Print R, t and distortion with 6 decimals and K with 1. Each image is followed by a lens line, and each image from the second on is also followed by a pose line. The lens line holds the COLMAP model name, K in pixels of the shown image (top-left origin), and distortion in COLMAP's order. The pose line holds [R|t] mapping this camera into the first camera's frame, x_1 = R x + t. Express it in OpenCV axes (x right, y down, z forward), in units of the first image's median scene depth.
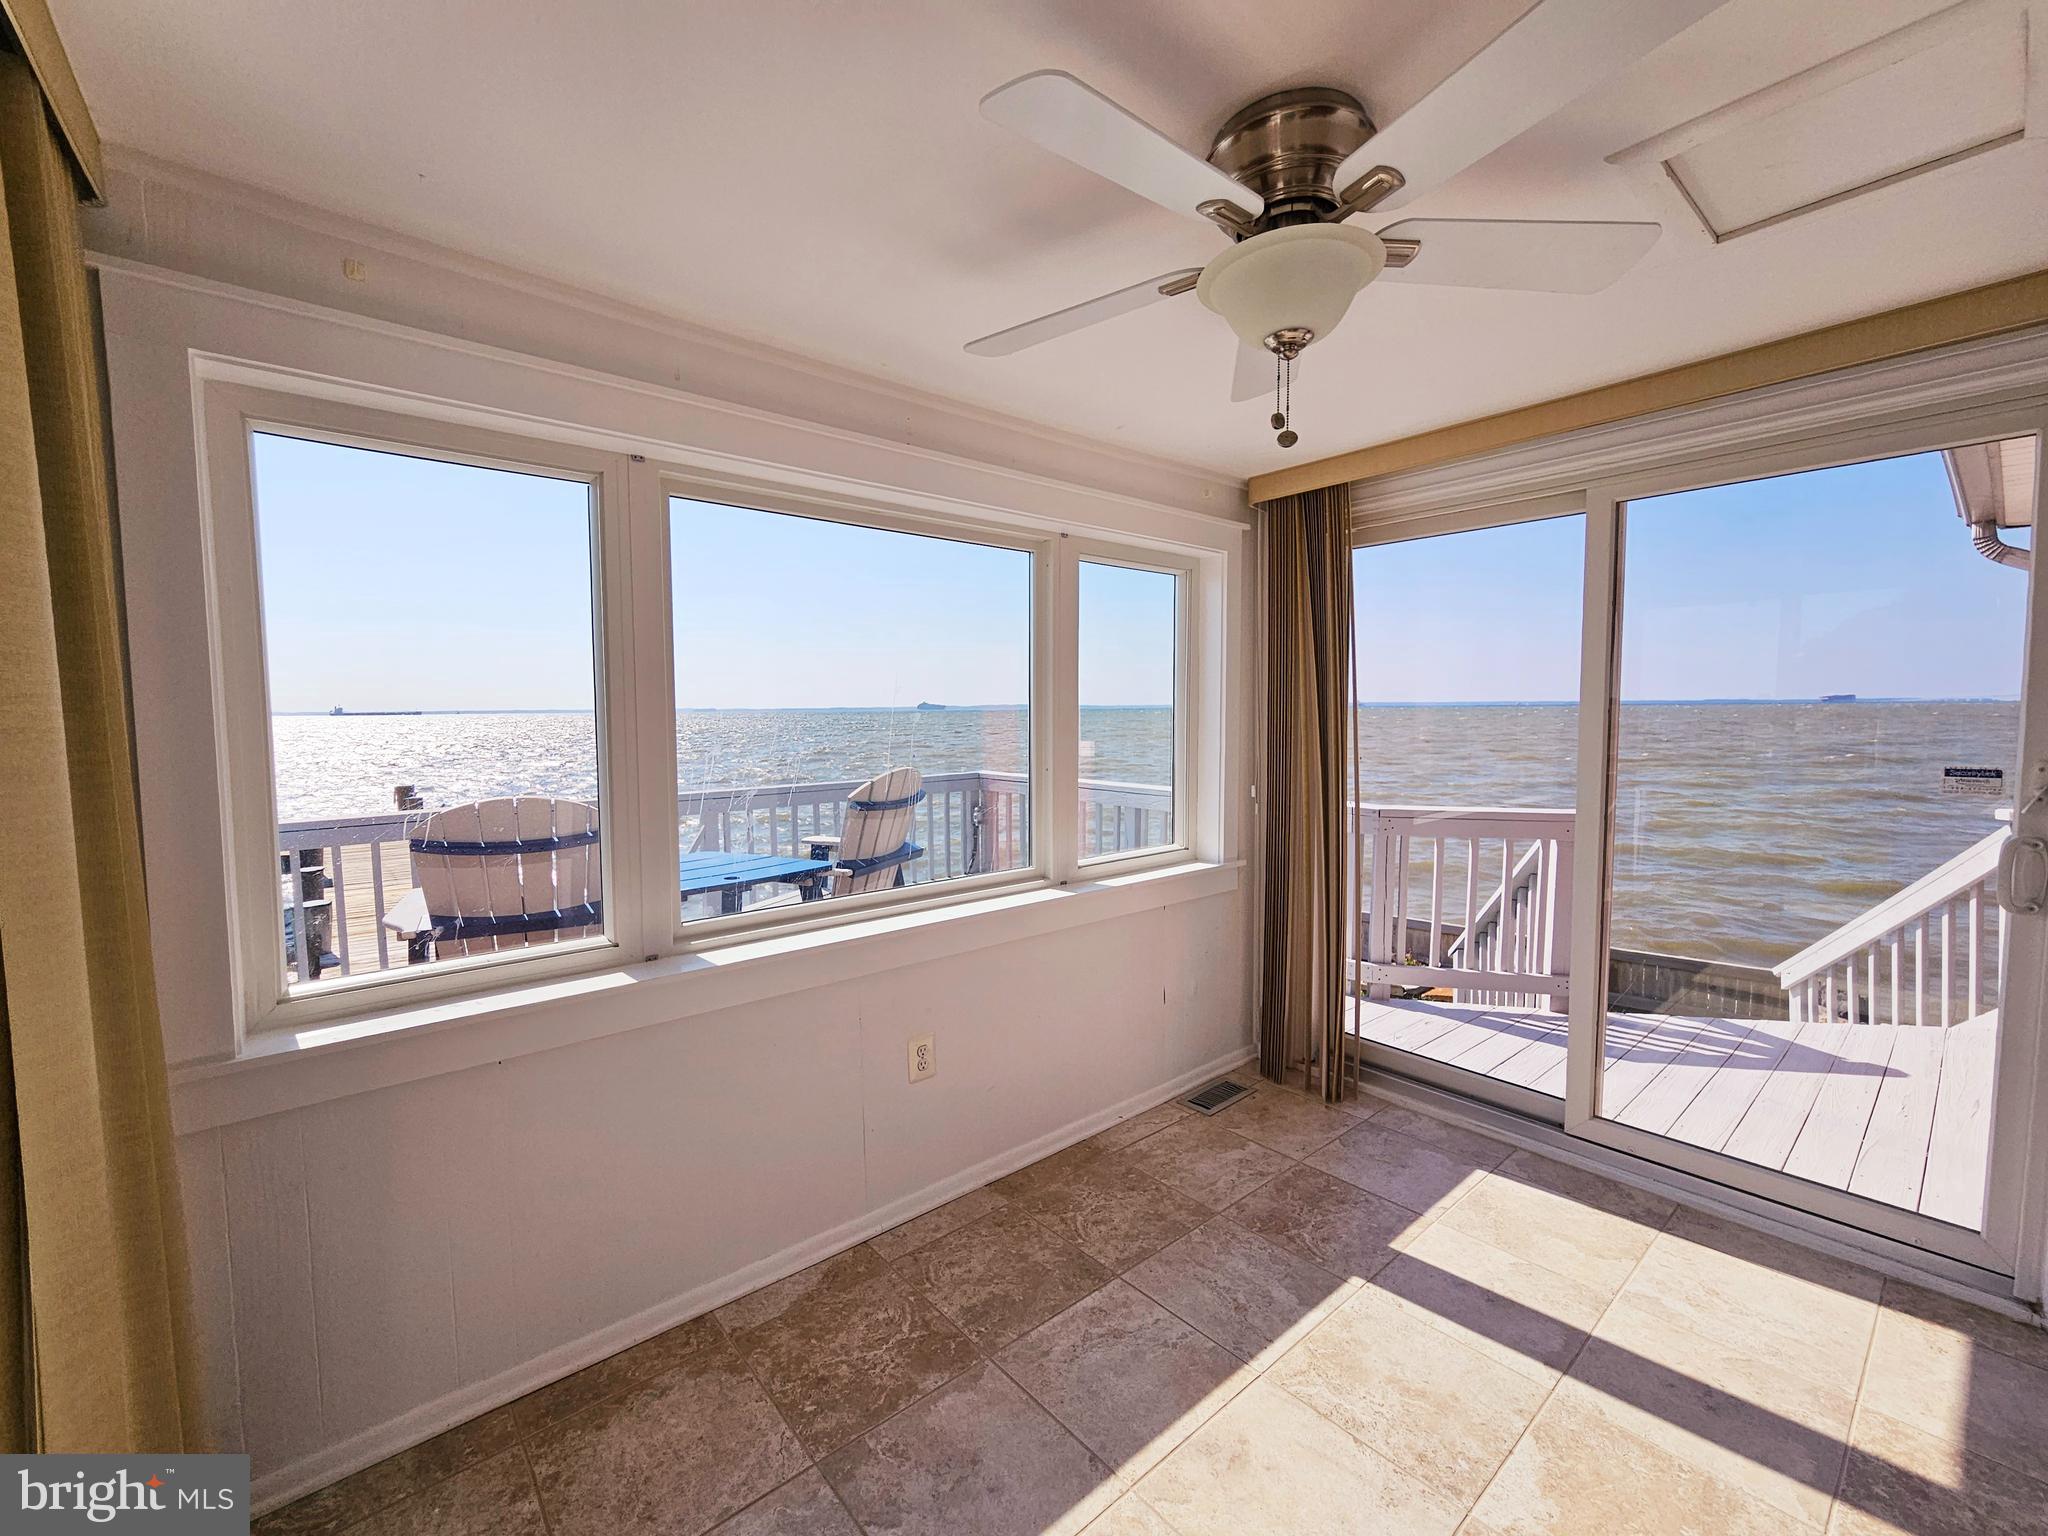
lens RADIAL K [[842.3, 0, 1005.5], [0, 842.3, 768.3], [0, 0, 1]] dist [-0.003193, 0.000322]
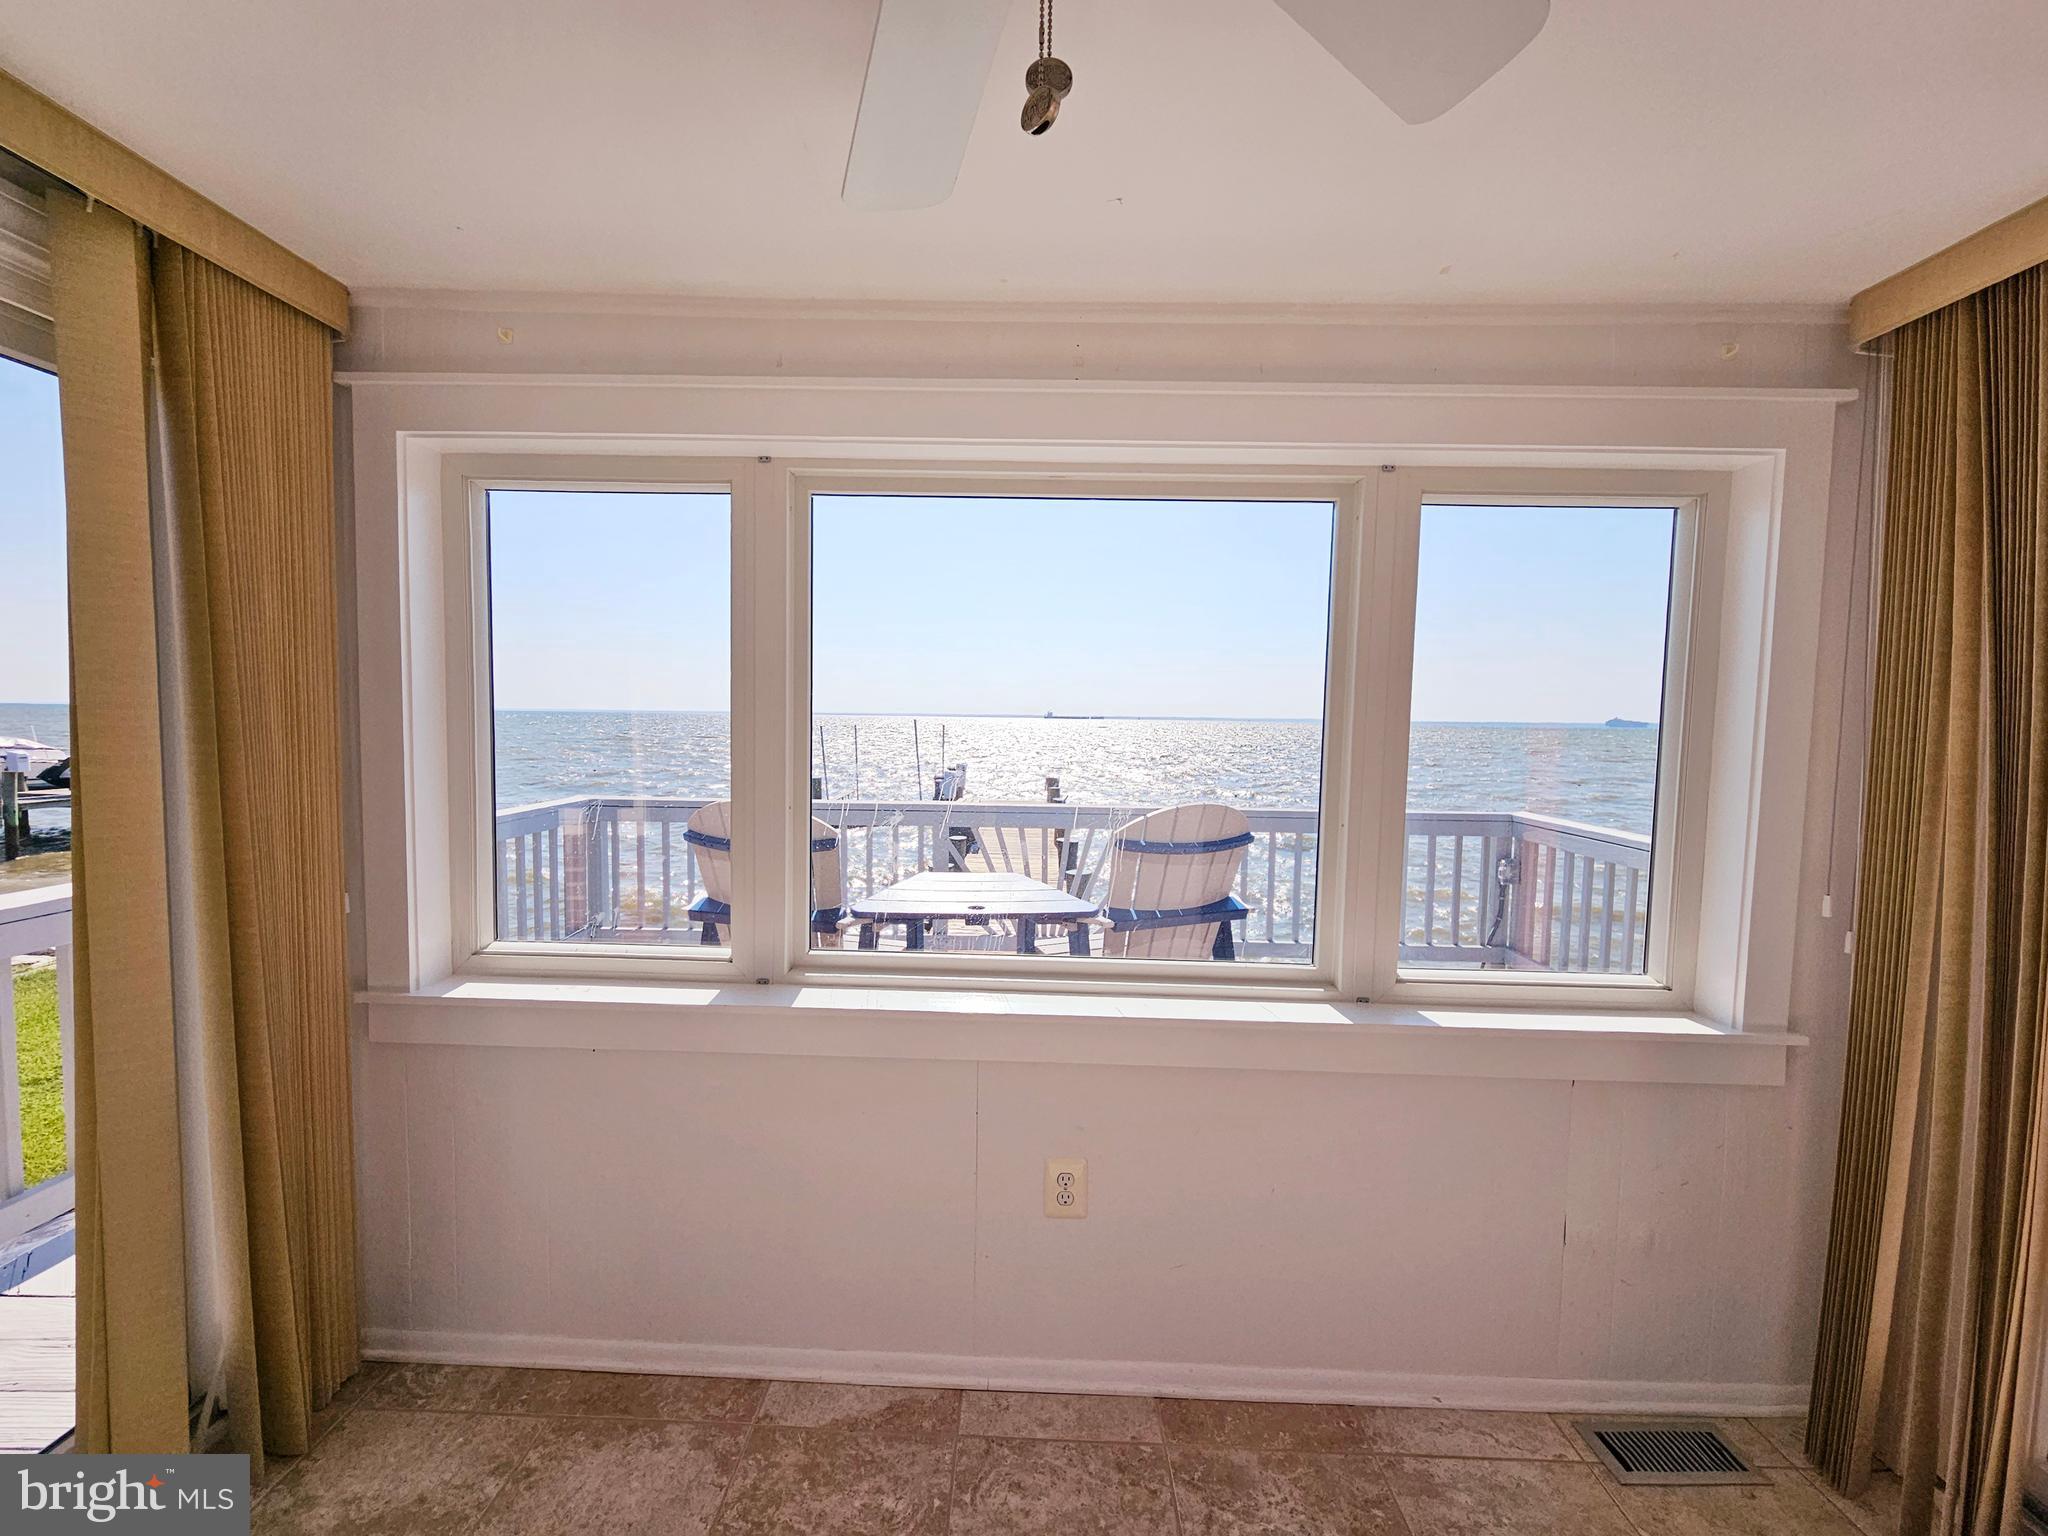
lens RADIAL K [[842.3, 0, 1005.5], [0, 842.3, 768.3], [0, 0, 1]] dist [-0.003193, 0.000322]
pose [[0.751214, 0.060137, -0.657314, 0.324942], [-0.068869, 0.997547, 0.012557, -0.038147], [0.656456, 0.035835, 0.753512, 0.366434]]
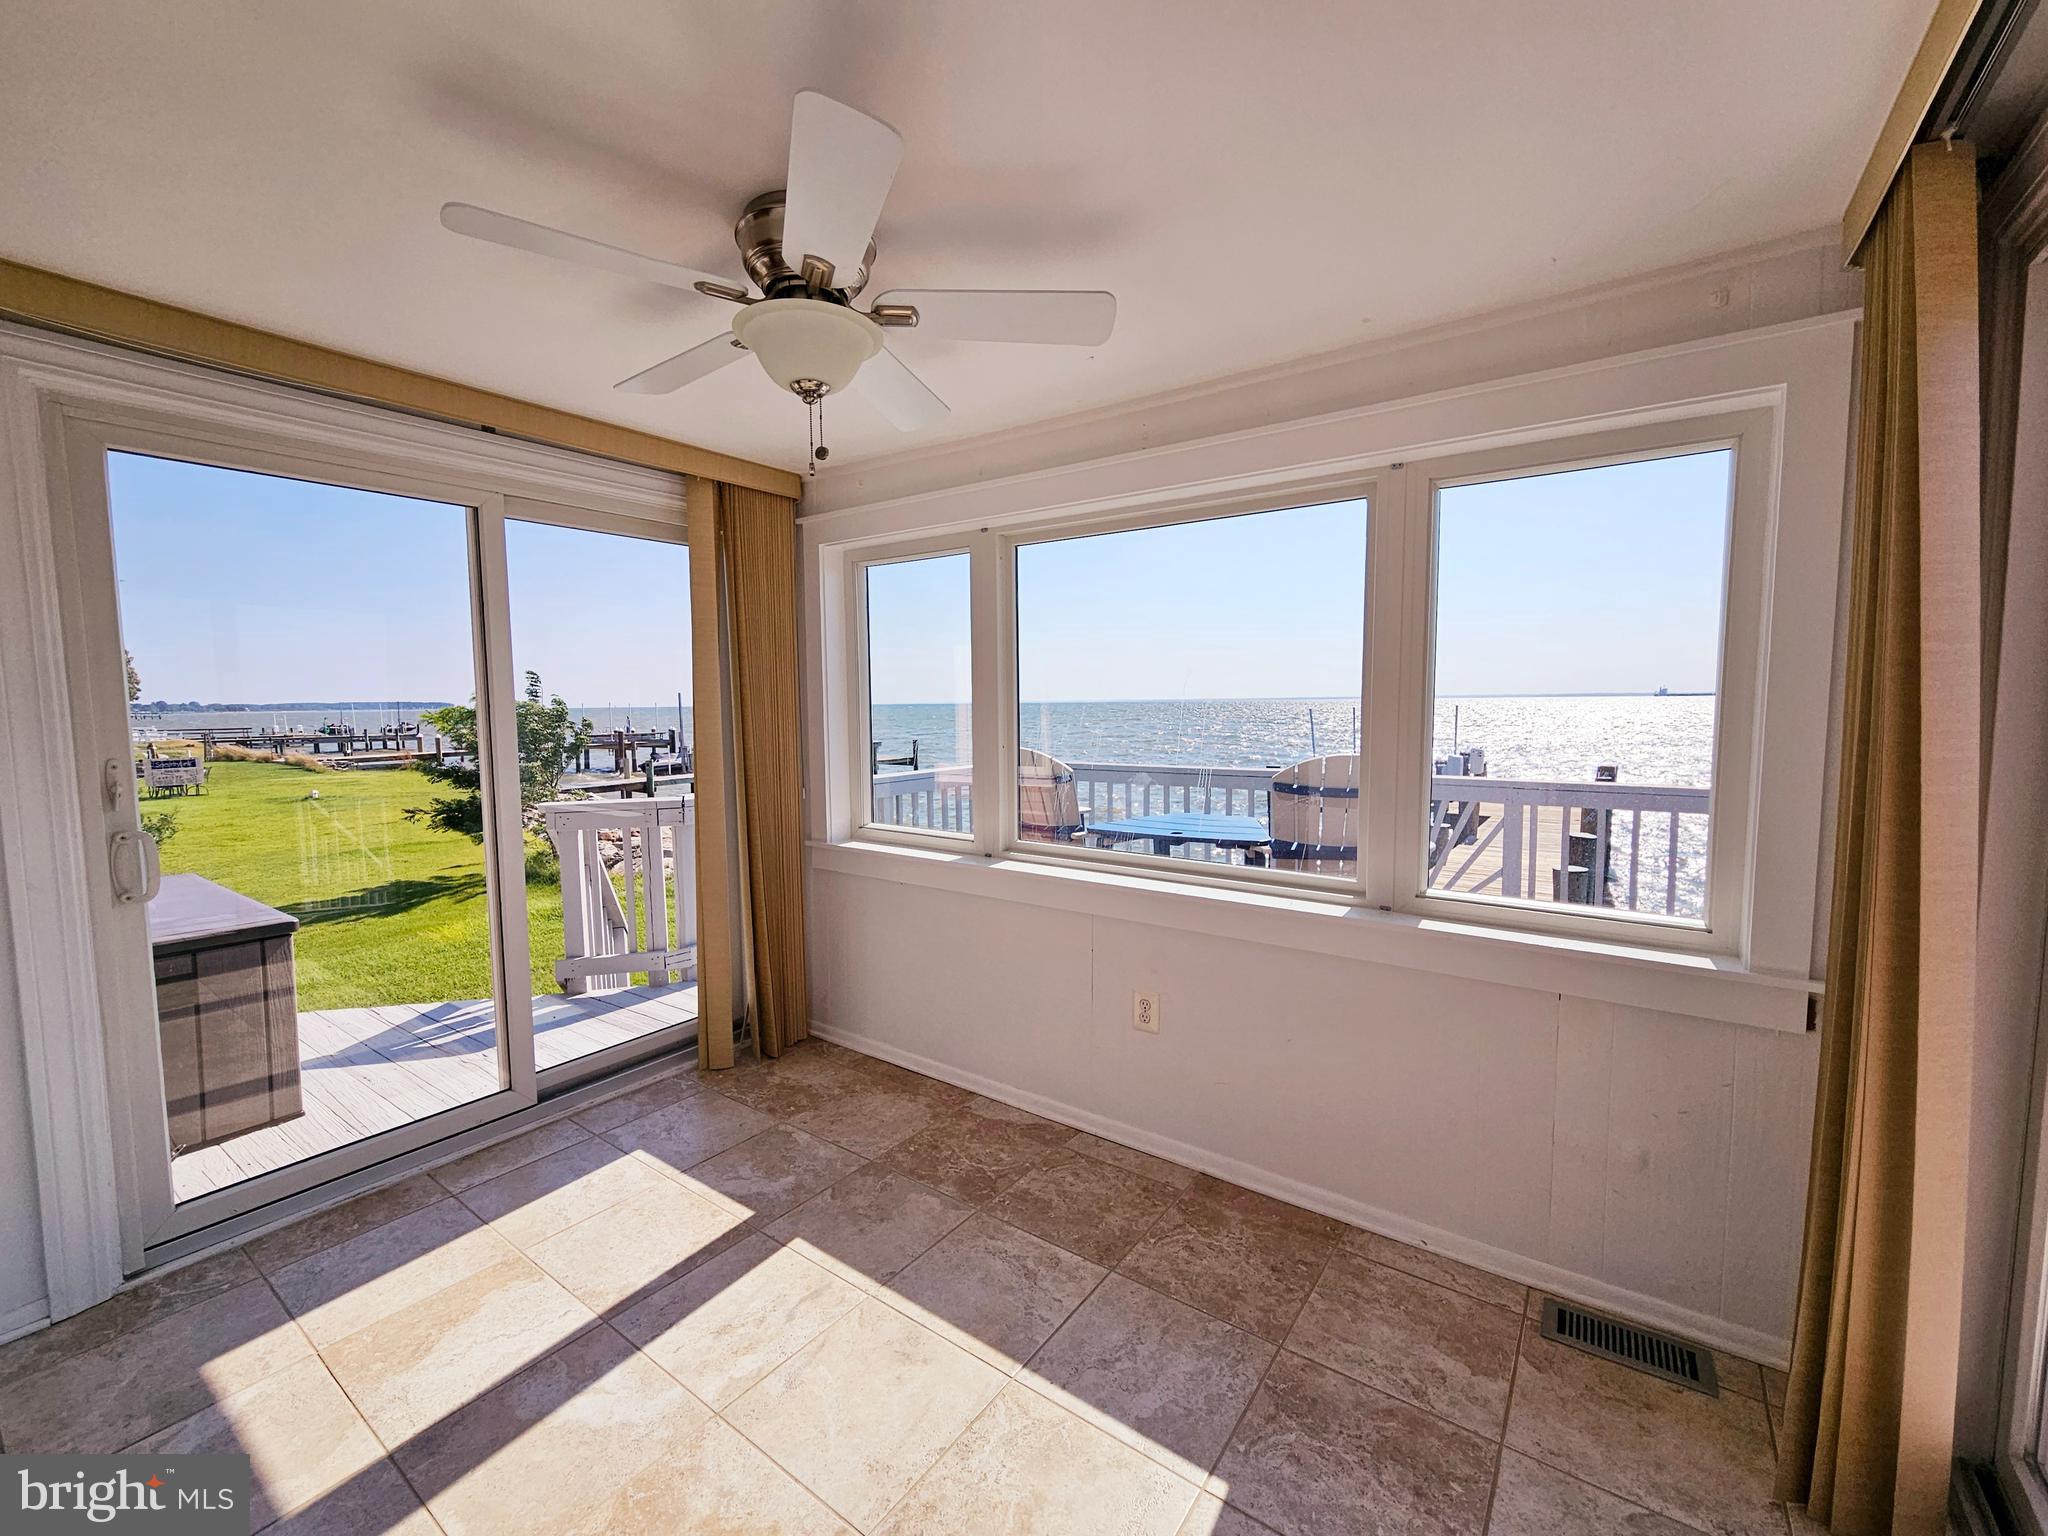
lens RADIAL K [[842.3, 0, 1005.5], [0, 842.3, 768.3], [0, 0, 1]] dist [-0.003193, 0.000322]
pose [[0.238962, 0.081505, -0.967602, 0.857242], [-0.060371, 0.995790, 0.068970, -0.032321], [0.969150, 0.041934, 0.242876, 0.527888]]
